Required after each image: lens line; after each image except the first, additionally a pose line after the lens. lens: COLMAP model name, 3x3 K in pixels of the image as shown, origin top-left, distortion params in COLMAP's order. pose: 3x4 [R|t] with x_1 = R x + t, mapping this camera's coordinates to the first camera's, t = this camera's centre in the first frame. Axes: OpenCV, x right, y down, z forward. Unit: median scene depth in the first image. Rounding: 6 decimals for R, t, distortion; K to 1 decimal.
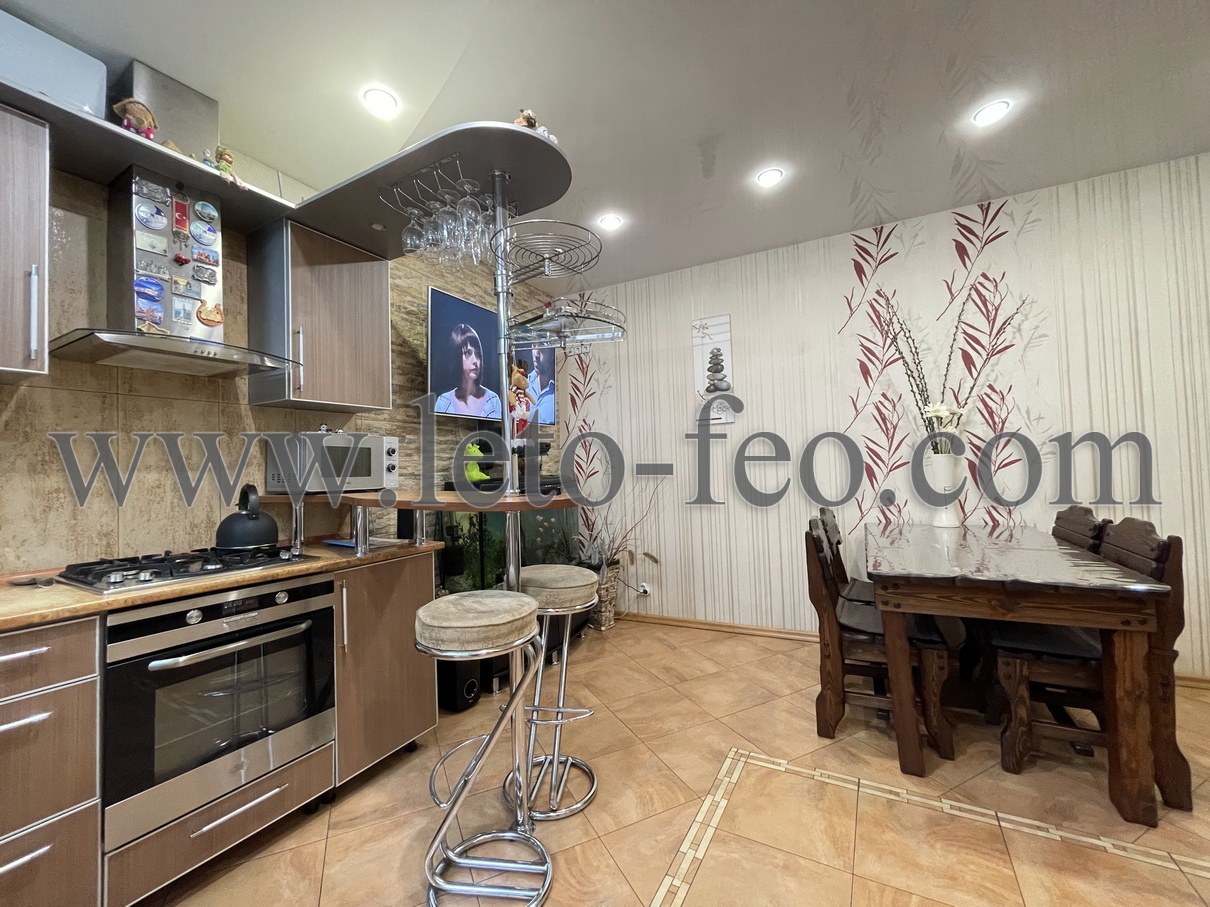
lens RADIAL K [[487.0, 0, 598.8], [0, 487.0, 452.5], [0, 0, 1]] dist [-0.003245, 0.000288]
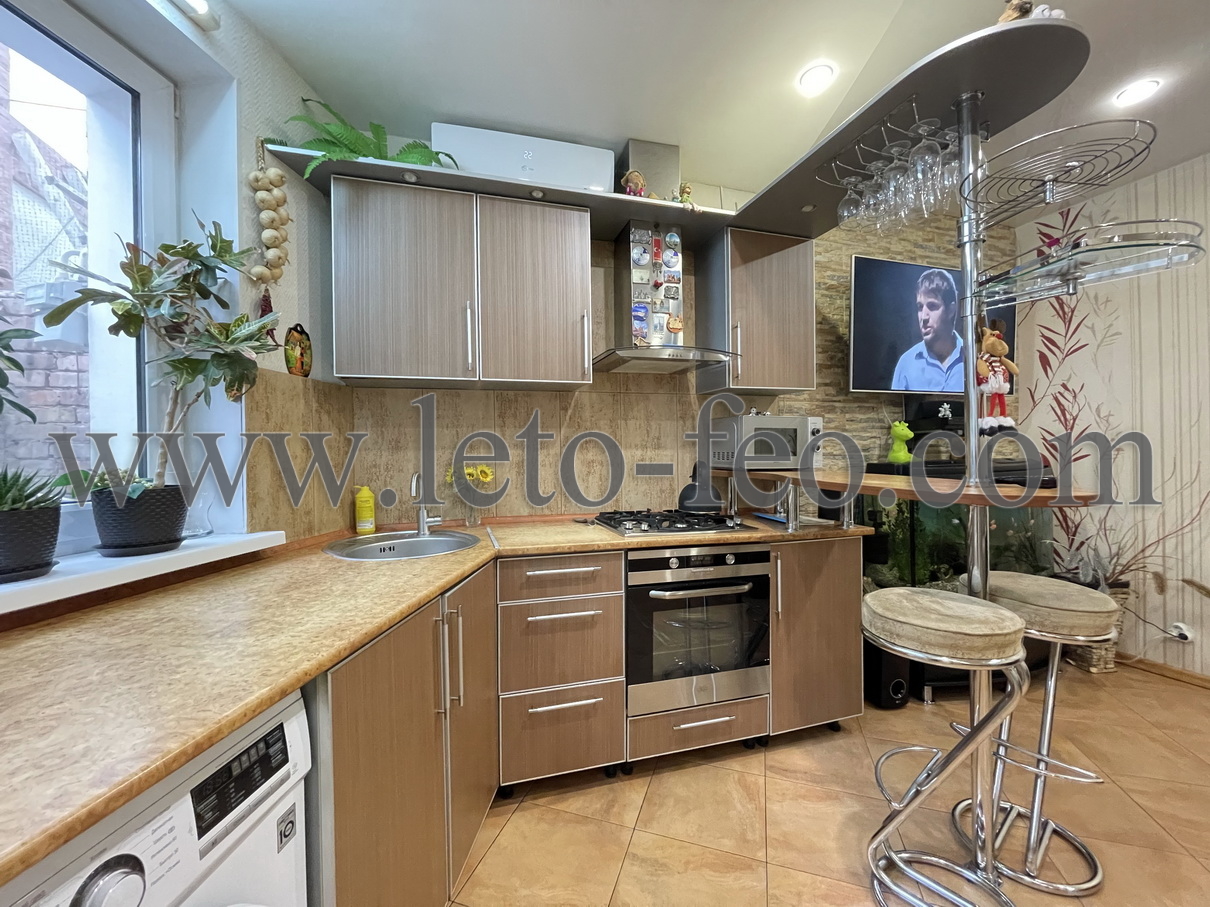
lens RADIAL K [[487.0, 0, 603.6], [0, 487.0, 453.1], [0, 0, 1]] dist [-0.003245, 0.000288]
pose [[0.727379, 0.022239, -0.685875, -0.069820], [0.011677, 0.998929, 0.044774, -0.011087], [0.686136, -0.040577, 0.726340, -0.044511]]
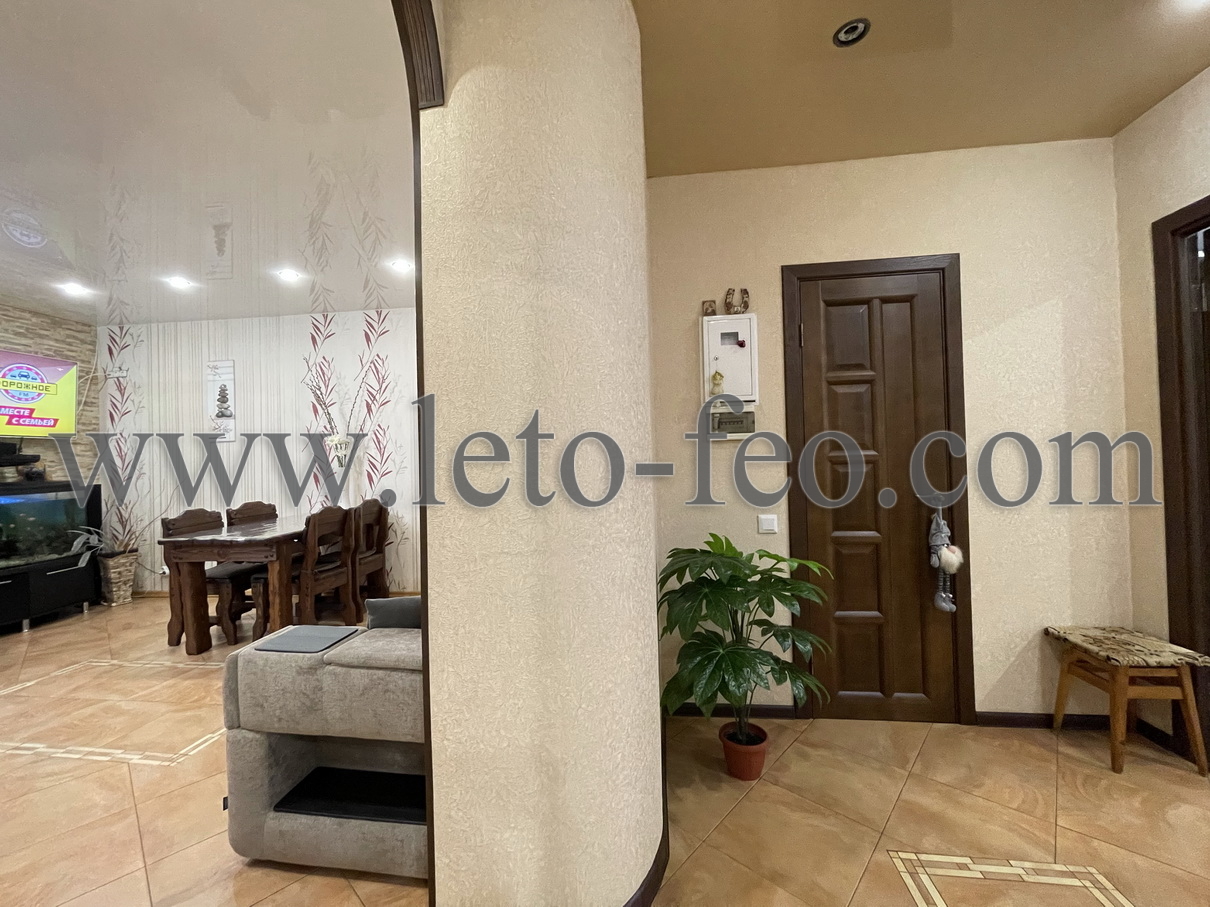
lens RADIAL K [[487.0, 0, 606.2], [0, 487.0, 453.7], [0, 0, 1]] dist [-0.003245, 0.000288]
pose [[0.931197, 0.018210, 0.364060, 1.459446], [-0.018737, 0.999822, -0.002085, -0.084051], [-0.364033, -0.004880, 0.931373, -1.218384]]
